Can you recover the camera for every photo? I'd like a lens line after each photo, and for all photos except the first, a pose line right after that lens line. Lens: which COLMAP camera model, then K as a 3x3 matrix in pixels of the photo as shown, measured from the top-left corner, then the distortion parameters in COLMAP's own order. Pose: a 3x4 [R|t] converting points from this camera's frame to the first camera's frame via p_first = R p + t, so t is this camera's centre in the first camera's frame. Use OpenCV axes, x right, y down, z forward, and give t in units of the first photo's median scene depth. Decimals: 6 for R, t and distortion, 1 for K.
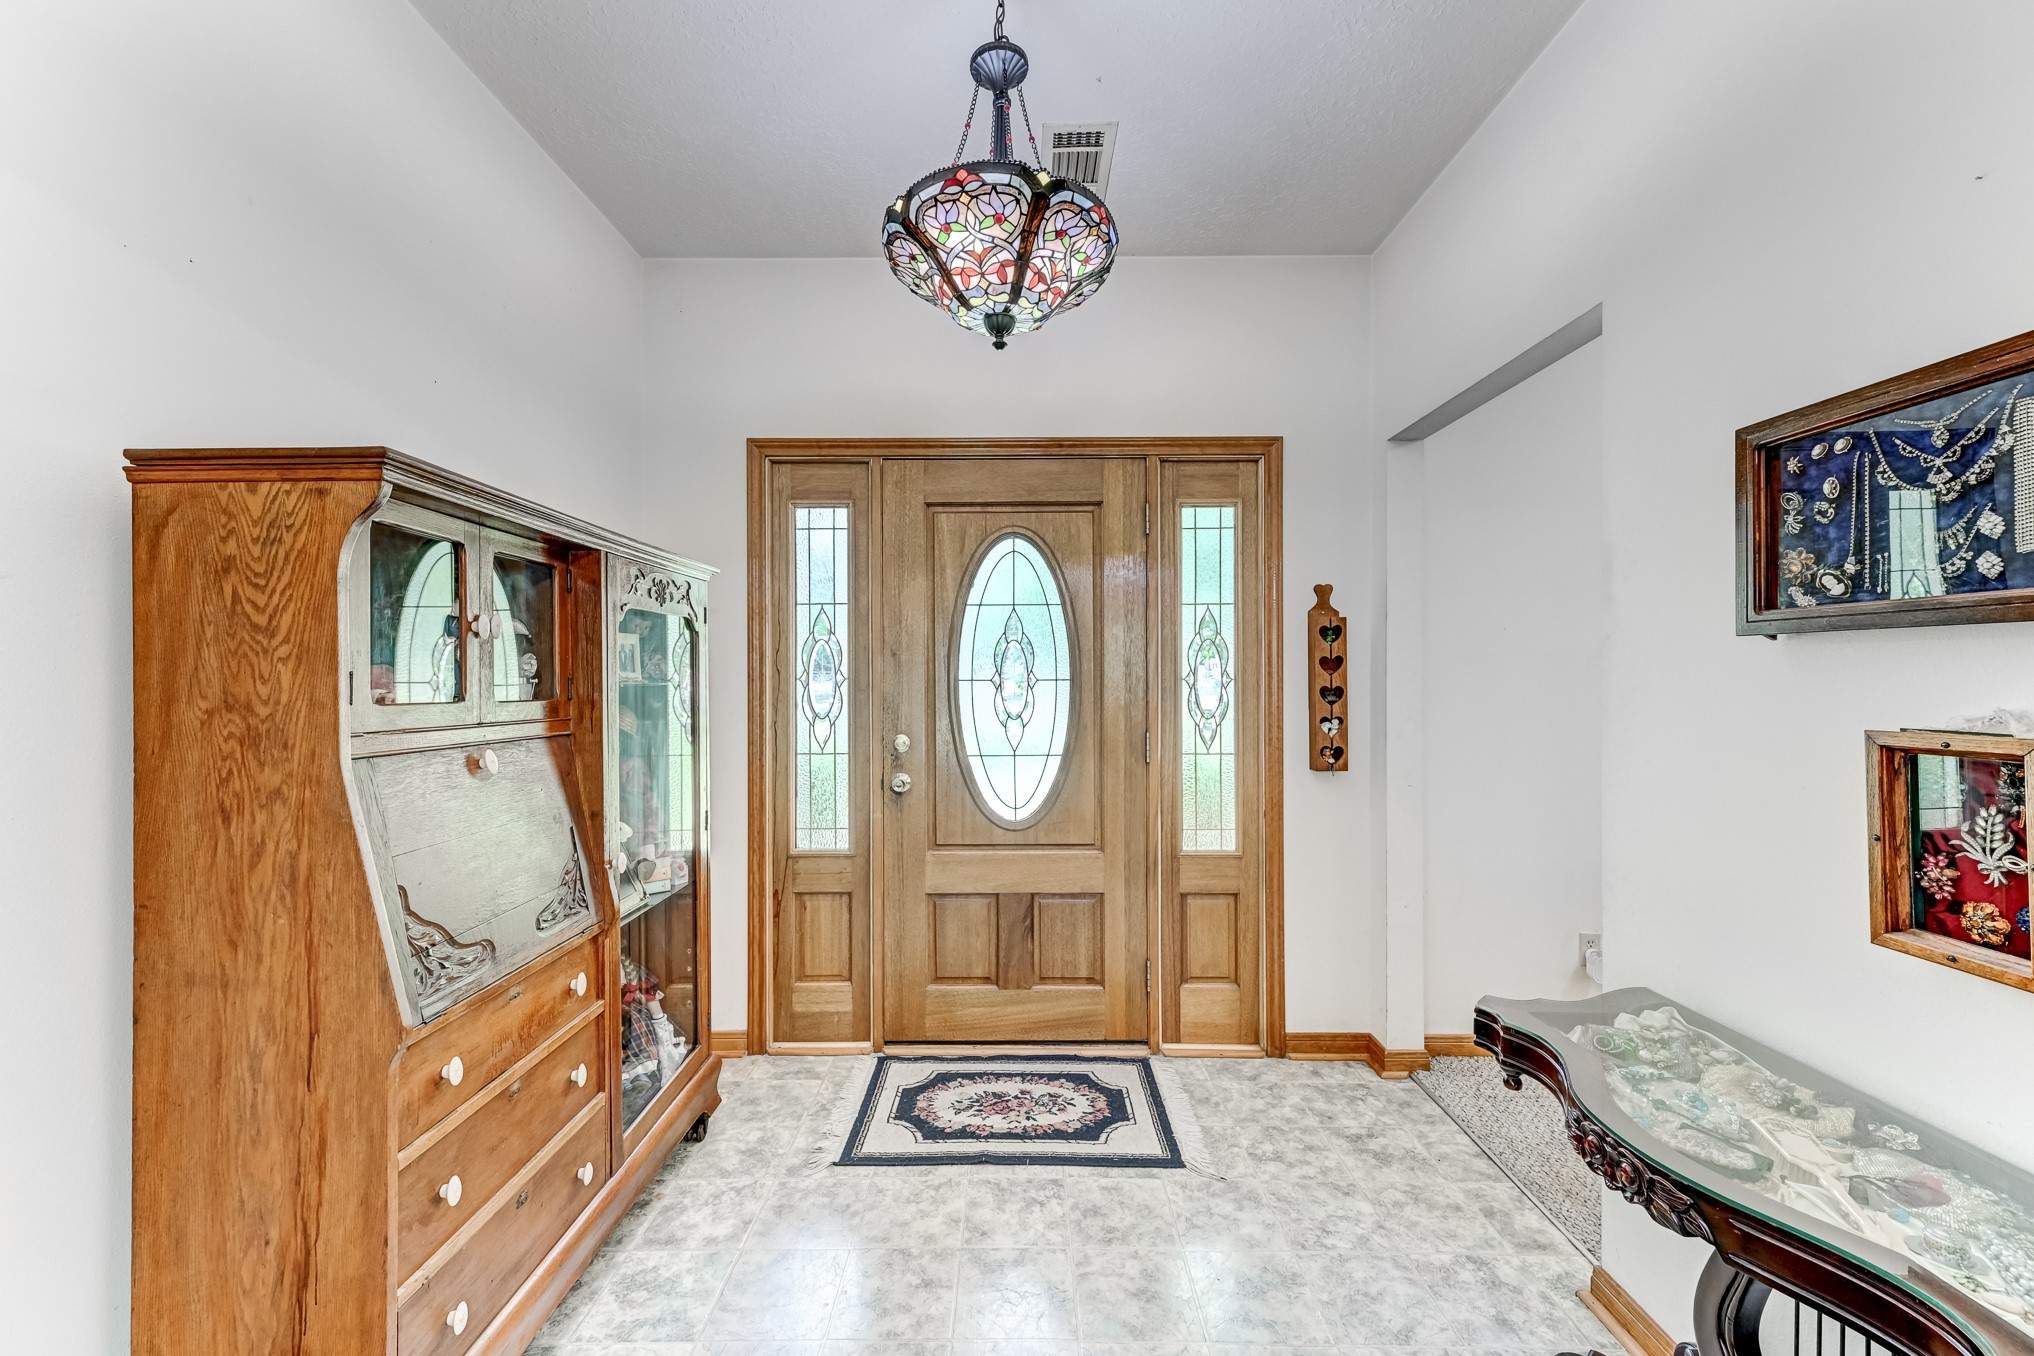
lens RADIAL K [[794.4, 0, 1010.7], [0, 794.4, 675.0], [0, 0, 1]] dist [0.010280, -0.000271]
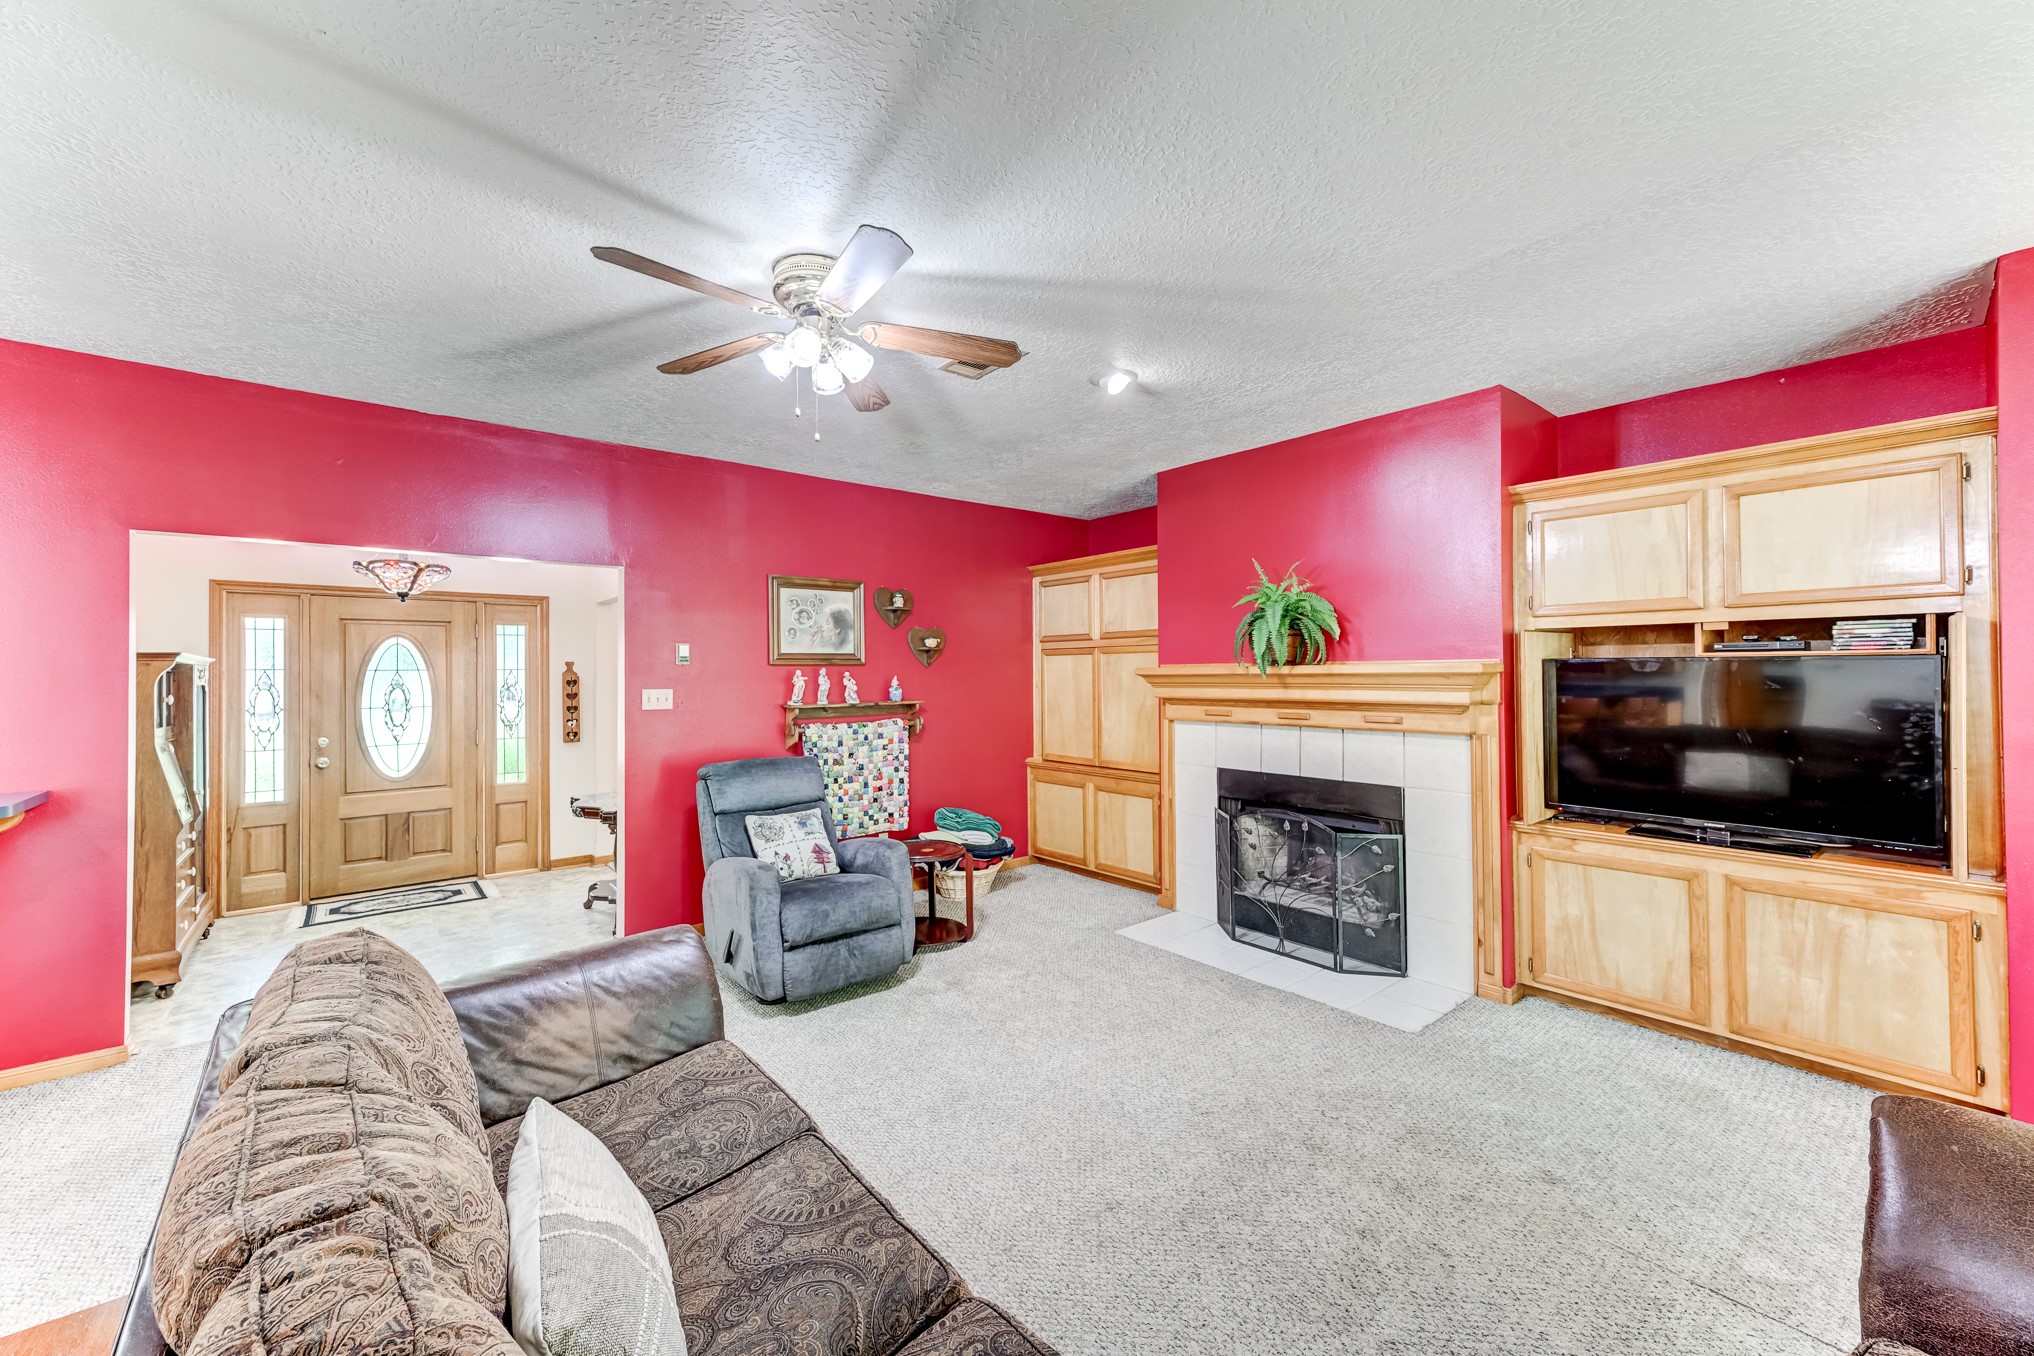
lens RADIAL K [[794.4, 0, 1018.5], [0, 794.4, 667.5], [0, 0, 1]] dist [0.010280, -0.000271]
pose [[0.759013, 0.000606, 0.651076, -0.121466], [0.007386, 0.999927, -0.009542, -0.064834], [-0.651034, 0.012051, 0.758953, -1.588136]]
